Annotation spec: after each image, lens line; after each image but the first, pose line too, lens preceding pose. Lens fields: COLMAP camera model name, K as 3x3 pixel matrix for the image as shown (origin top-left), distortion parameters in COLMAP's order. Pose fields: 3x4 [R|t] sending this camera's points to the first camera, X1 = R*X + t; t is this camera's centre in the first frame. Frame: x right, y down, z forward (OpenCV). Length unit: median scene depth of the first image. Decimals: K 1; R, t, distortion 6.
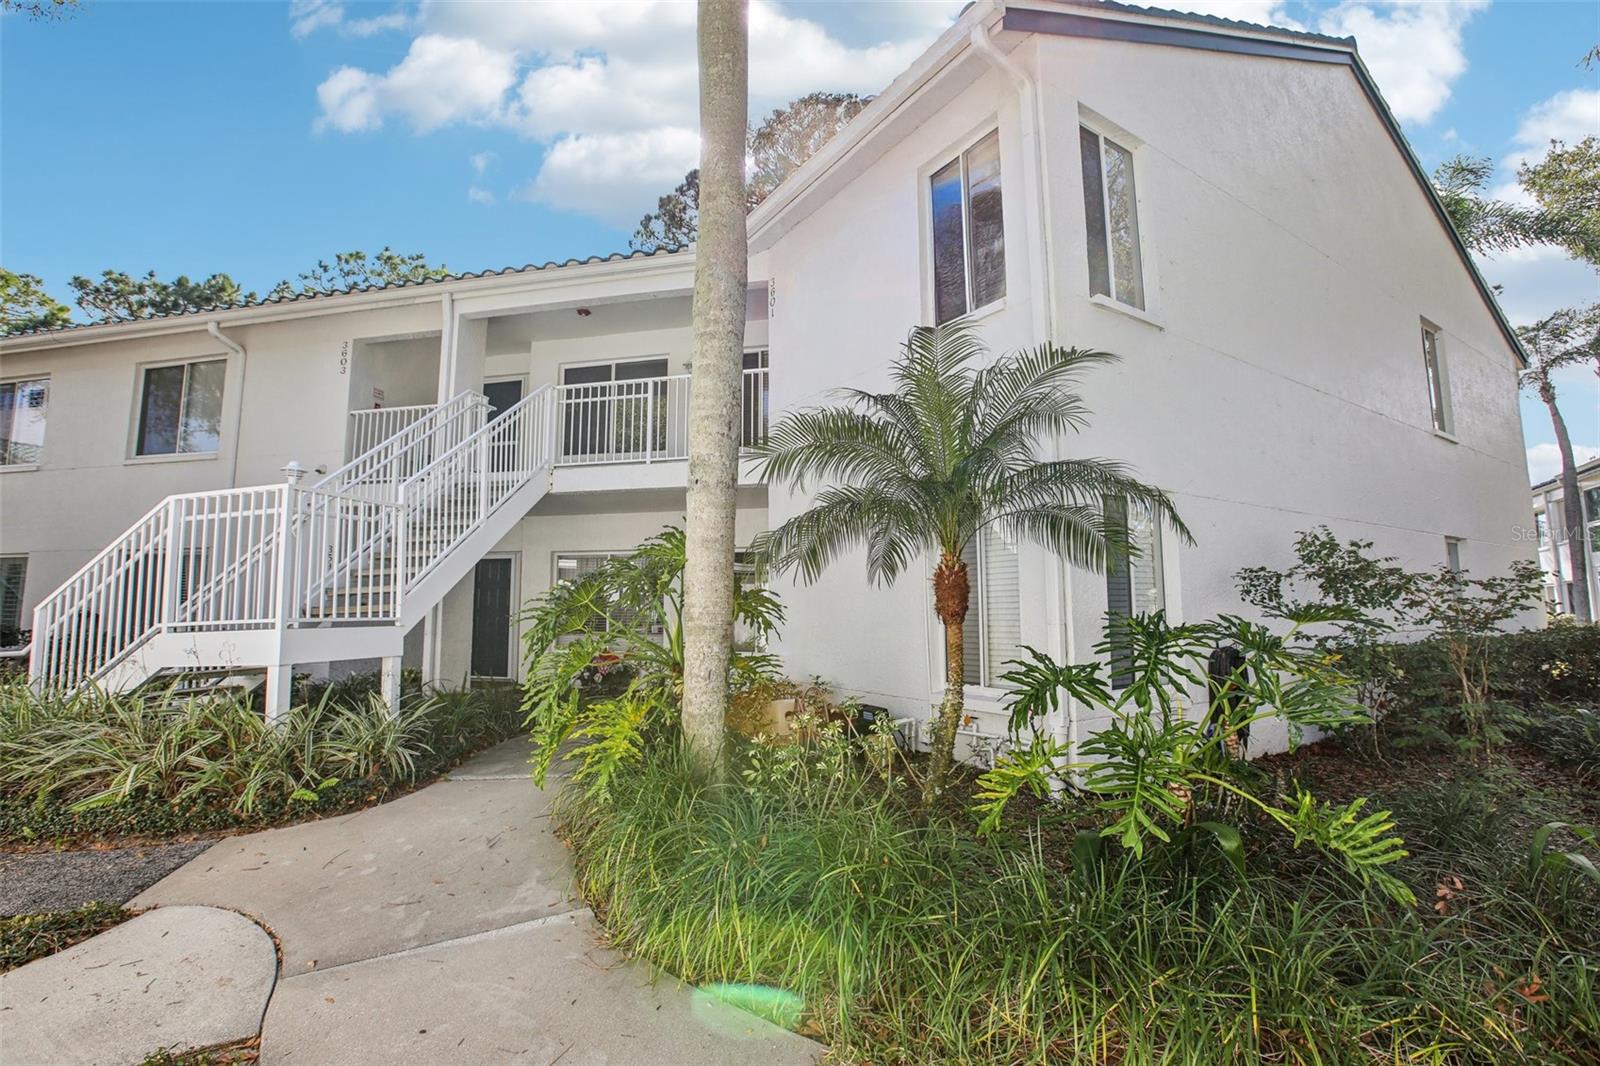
lens RADIAL K [[732.3, 0, 789.9], [0, 732.3, 520.6], [0, 0, 1]] dist [-0.051167, 0.019591]
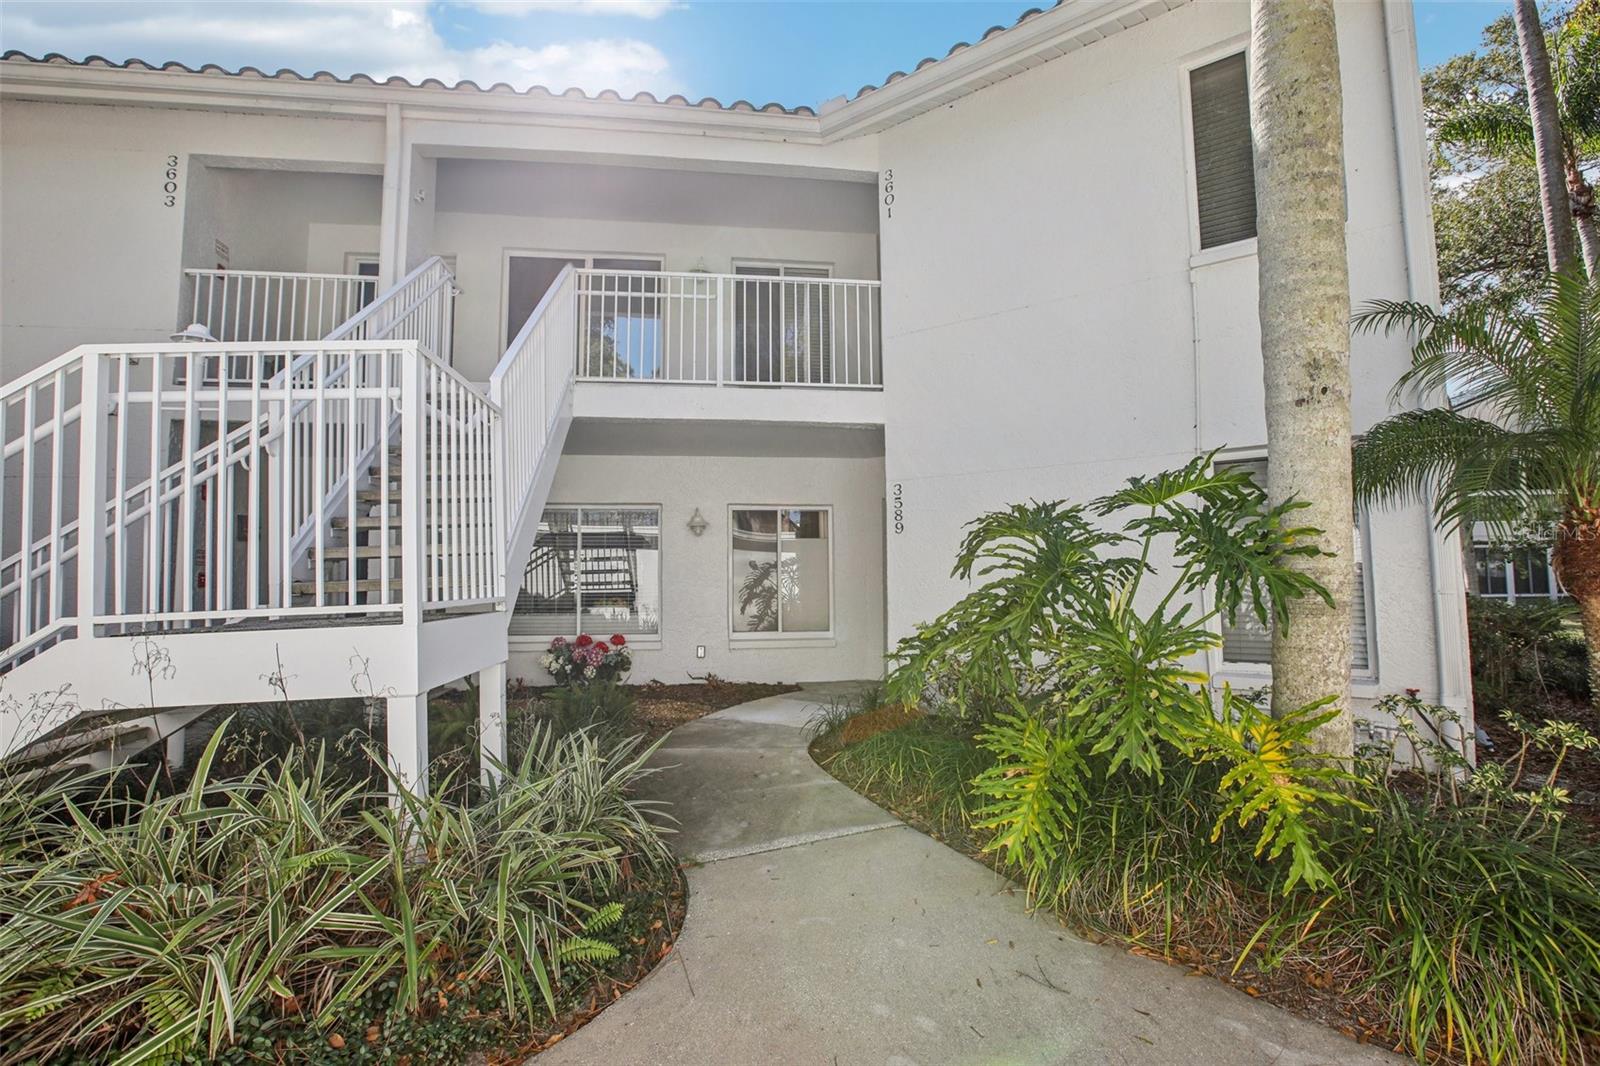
lens RADIAL K [[732.3, 0, 789.9], [0, 732.3, 520.6], [0, 0, 1]] dist [-0.051167, 0.019591]
pose [[0.934706, 0.023338, 0.354655, -0.451927], [-0.038816, 0.998576, 0.036590, 0.034271], [-0.353296, -0.047967, 0.934281, 0.301120]]
